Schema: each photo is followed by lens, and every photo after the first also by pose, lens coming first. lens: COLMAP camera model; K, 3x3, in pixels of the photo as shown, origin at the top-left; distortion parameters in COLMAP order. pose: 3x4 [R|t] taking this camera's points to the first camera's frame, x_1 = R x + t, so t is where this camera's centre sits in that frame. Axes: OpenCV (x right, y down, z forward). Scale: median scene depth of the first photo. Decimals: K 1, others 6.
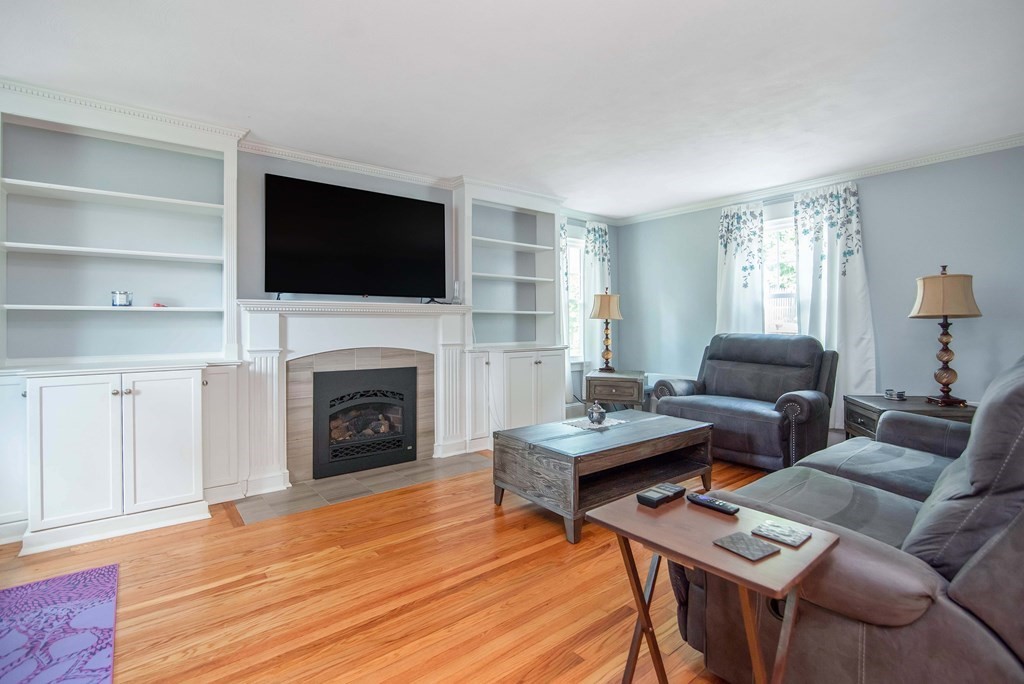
lens RADIAL K [[493.7, 0, 508.6], [0, 493.7, 312.2], [0, 0, 1]] dist [-0.001381, -0.000109]
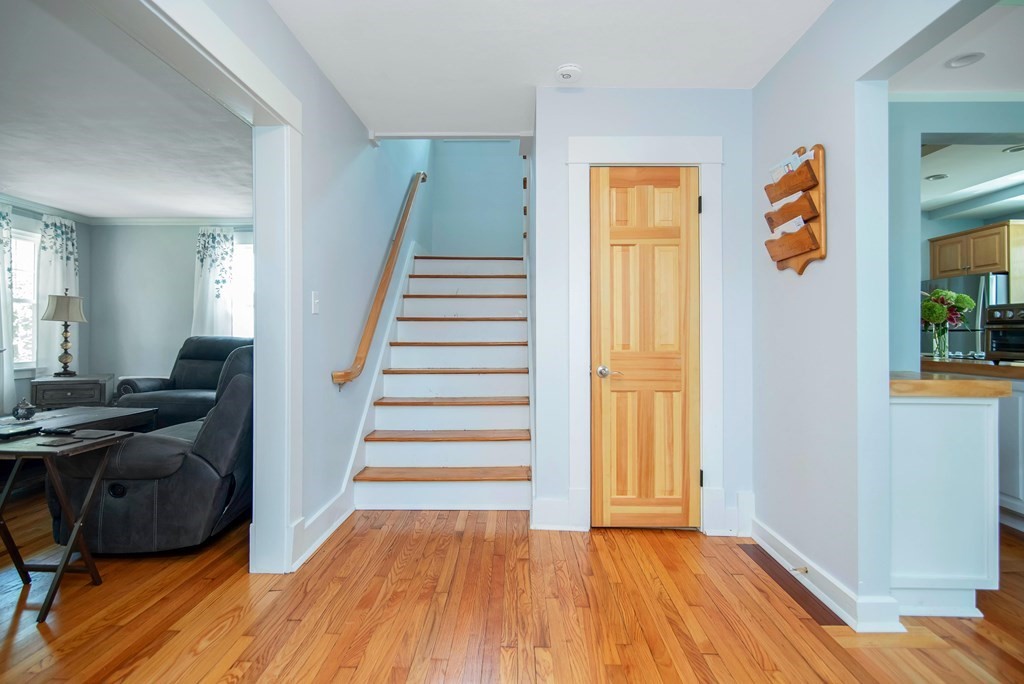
lens RADIAL K [[487.3, 0, 507.3], [0, 487.3, 329.6], [0, 0, 1]] dist [-0.002512, -0.000252]
pose [[0.650549, 0.015413, 0.759308, 0.036608], [-0.025987, 0.999660, 0.001973, 0.005325], [-0.759019, -0.021016, 0.650729, -0.243372]]
